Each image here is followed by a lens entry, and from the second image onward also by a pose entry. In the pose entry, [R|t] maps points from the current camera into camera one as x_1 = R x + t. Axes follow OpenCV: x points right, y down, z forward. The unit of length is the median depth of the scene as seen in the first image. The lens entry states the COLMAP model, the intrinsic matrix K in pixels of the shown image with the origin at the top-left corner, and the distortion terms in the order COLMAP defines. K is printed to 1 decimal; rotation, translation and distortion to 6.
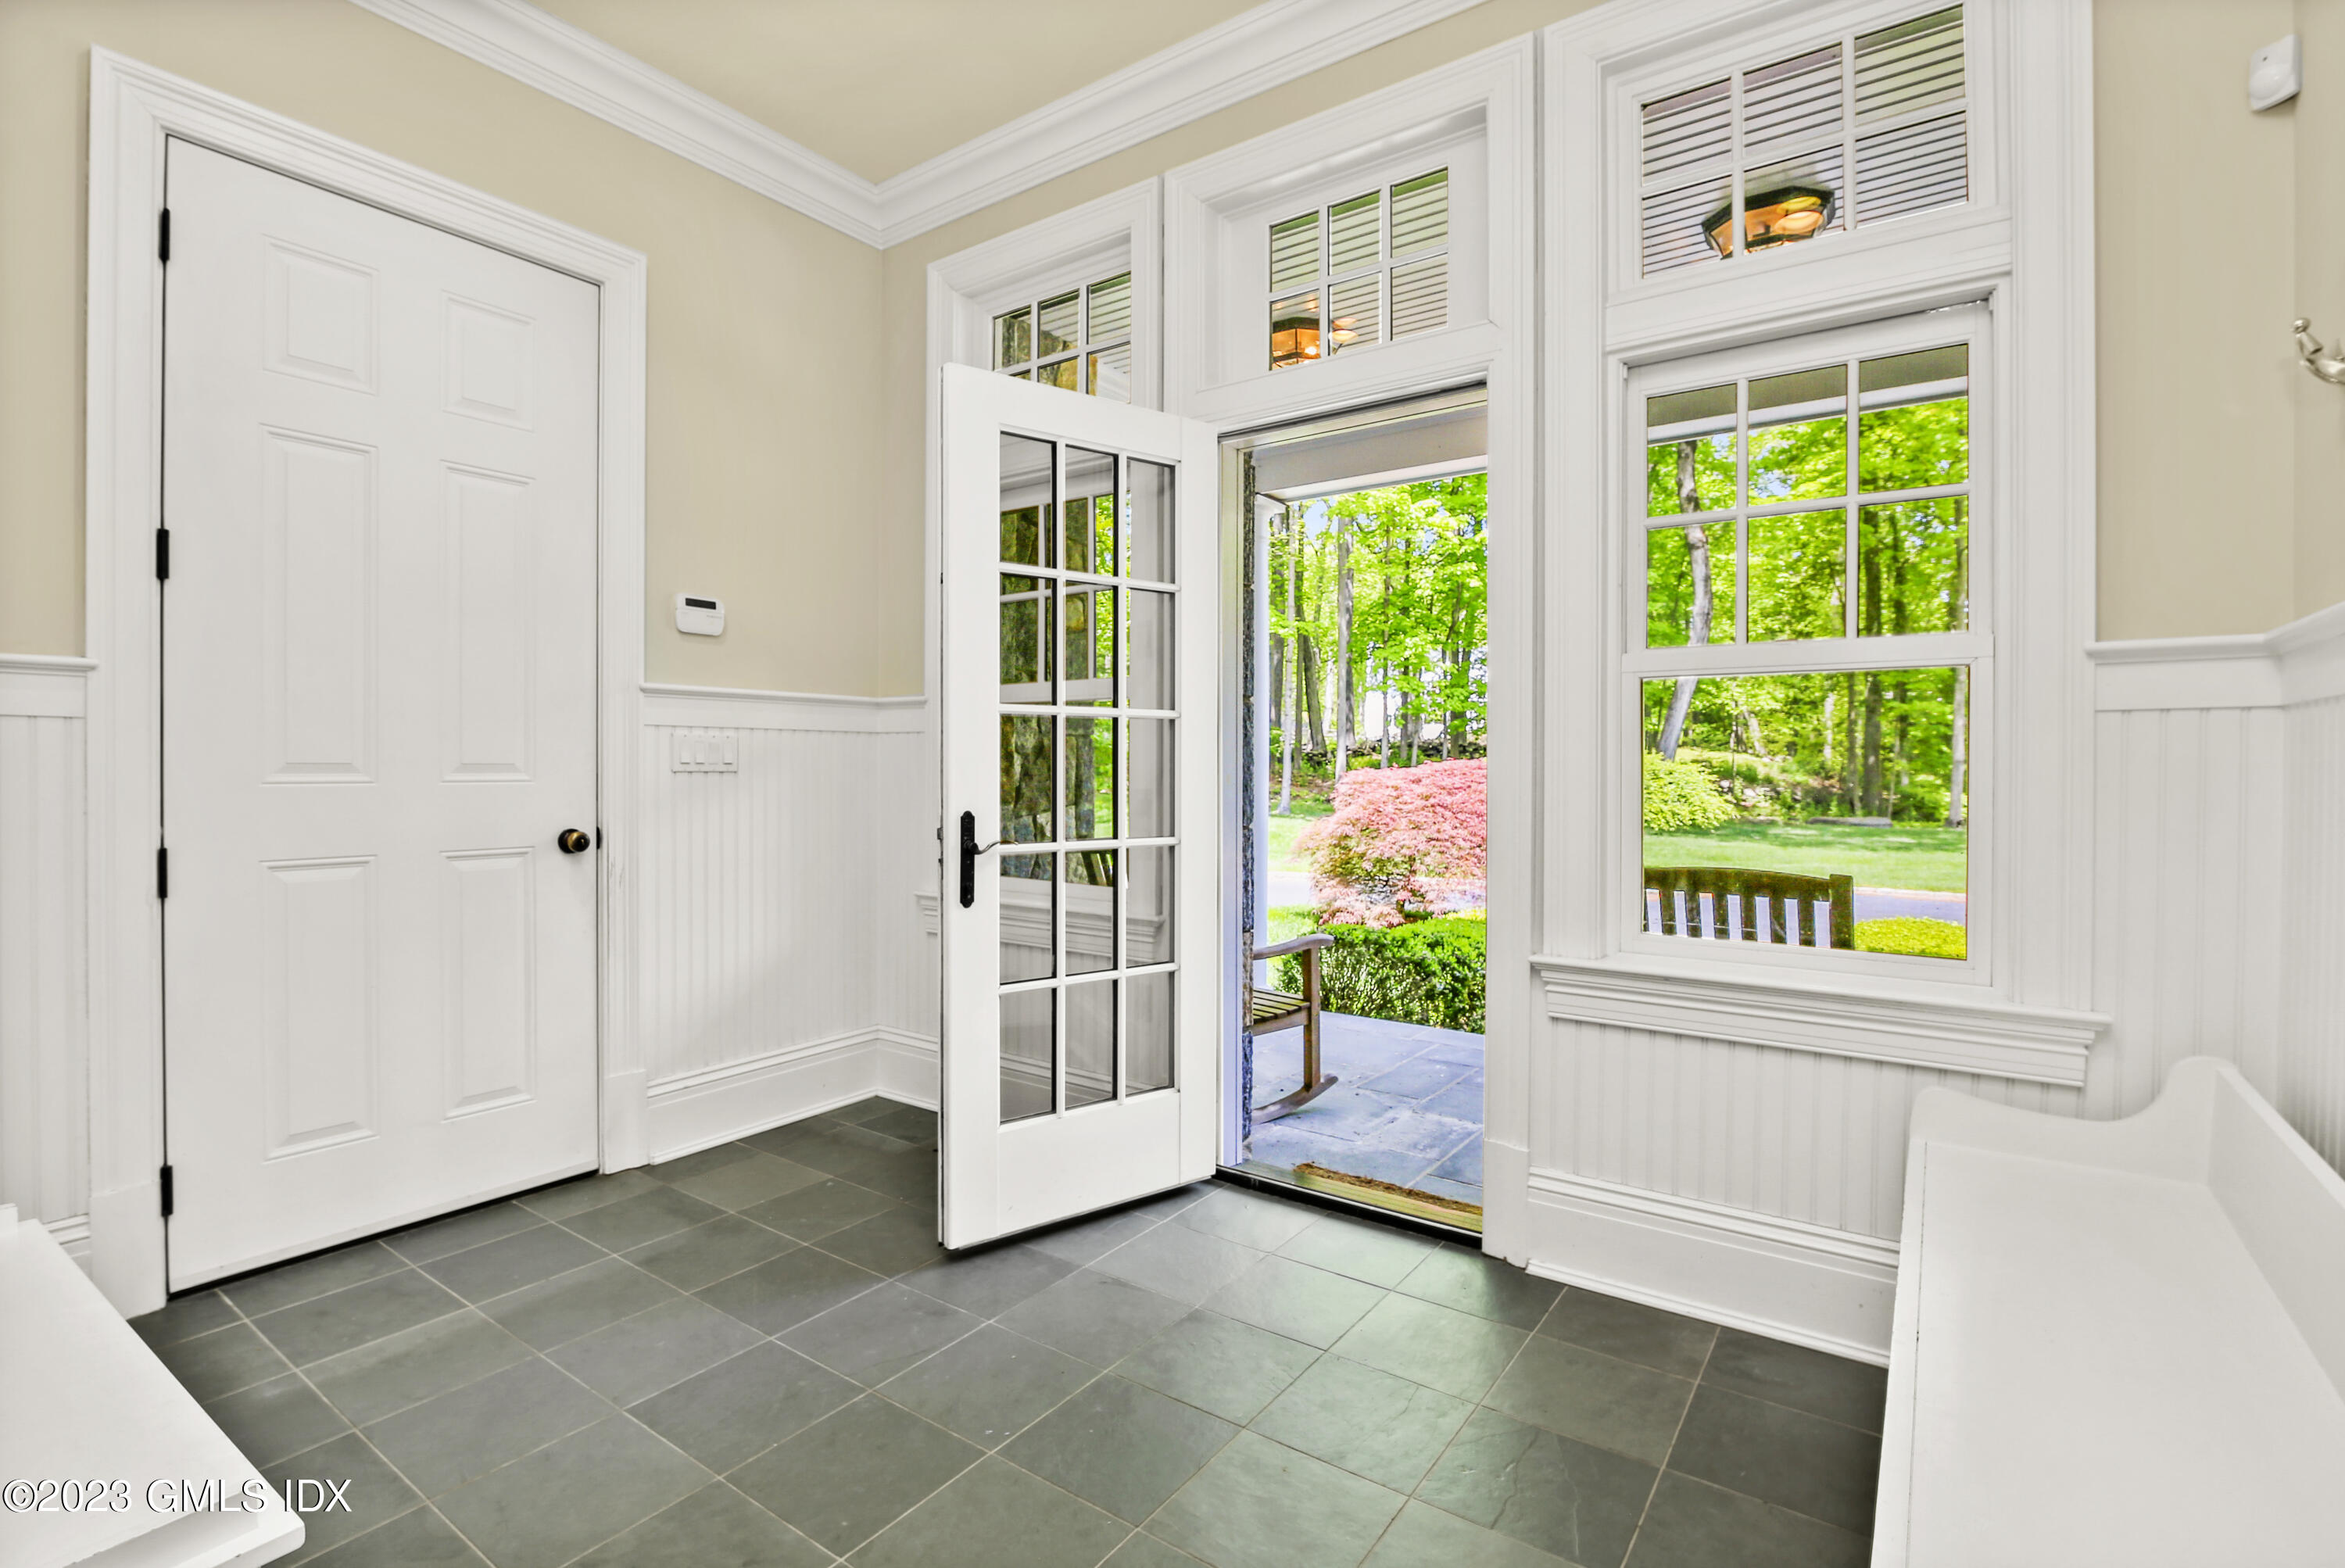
lens RADIAL K [[1104.5, 0, 1168.5], [0, 1104.5, 771.6], [0, 0, 1]] dist [-0.018509, 0.000690]
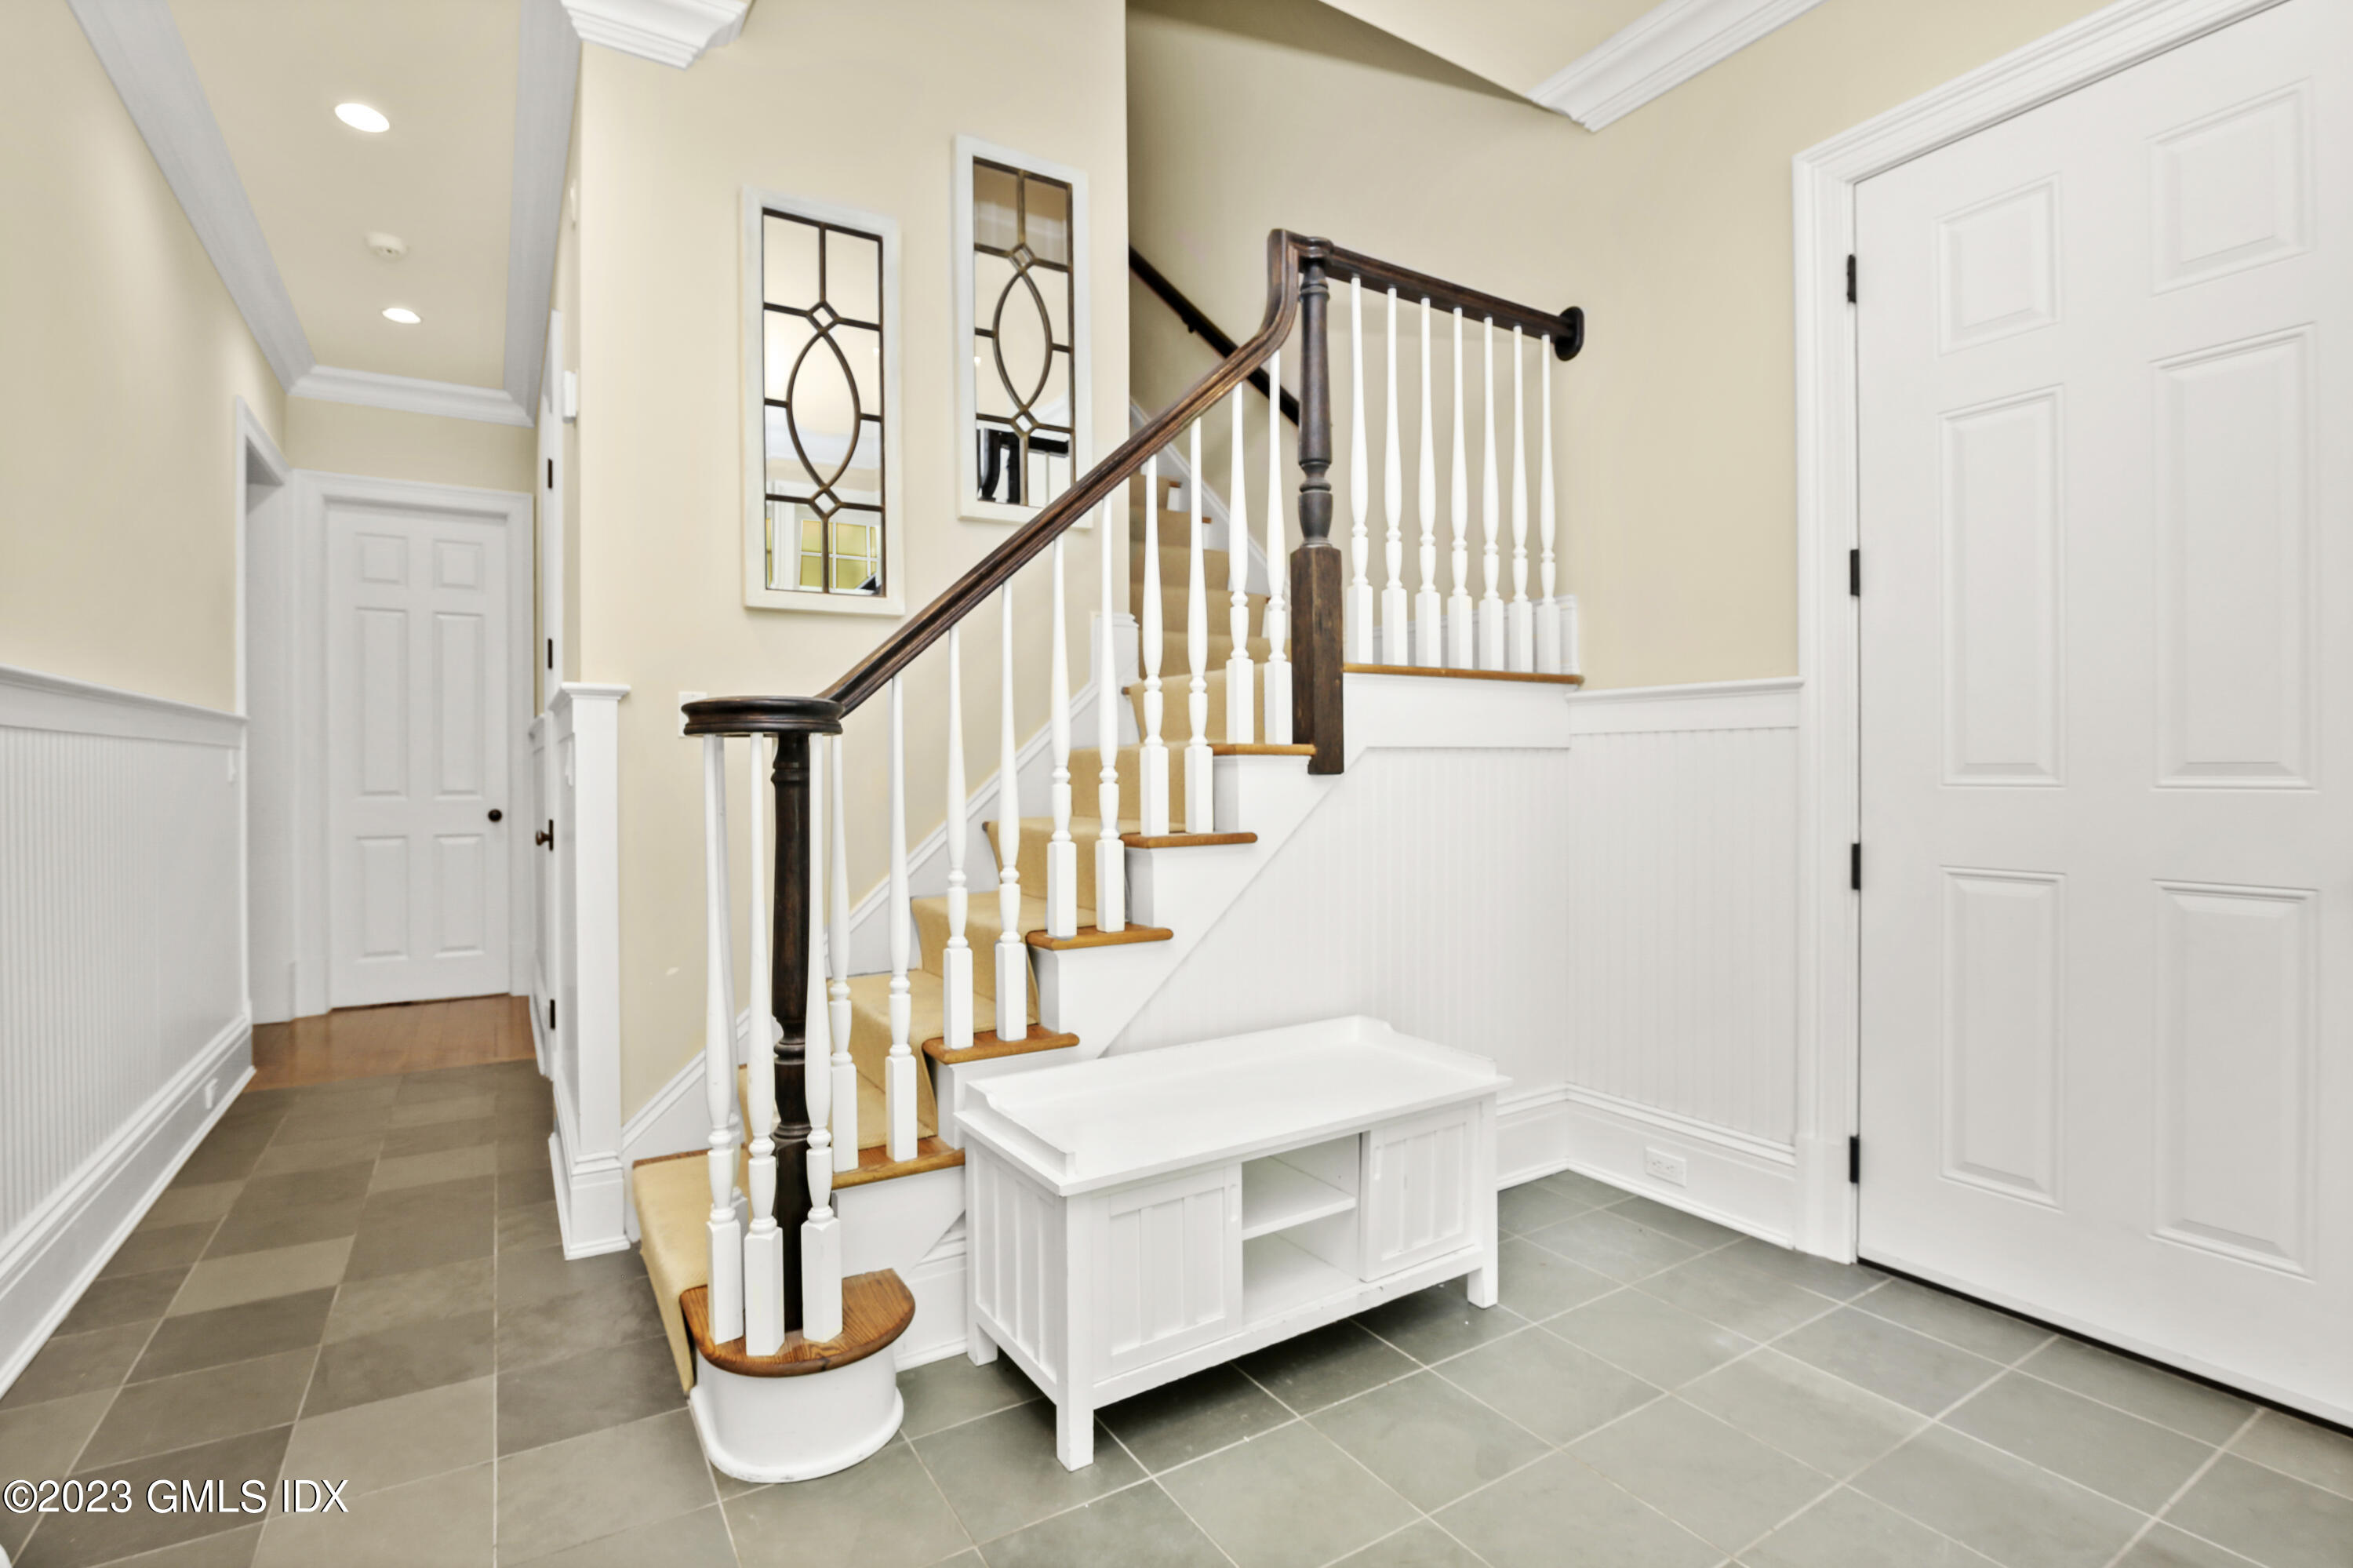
lens RADIAL K [[1108.3, 0, 1177.1], [0, 1108.3, 782.1], [0, 0, 1]] dist [-0.018509, 0.000690]
pose [[-0.382536, 0.004295, -0.923930, 0.315839], [-0.006306, 0.999954, 0.007259, 0.004978], [0.923919, 0.008604, -0.382492, 0.725720]]
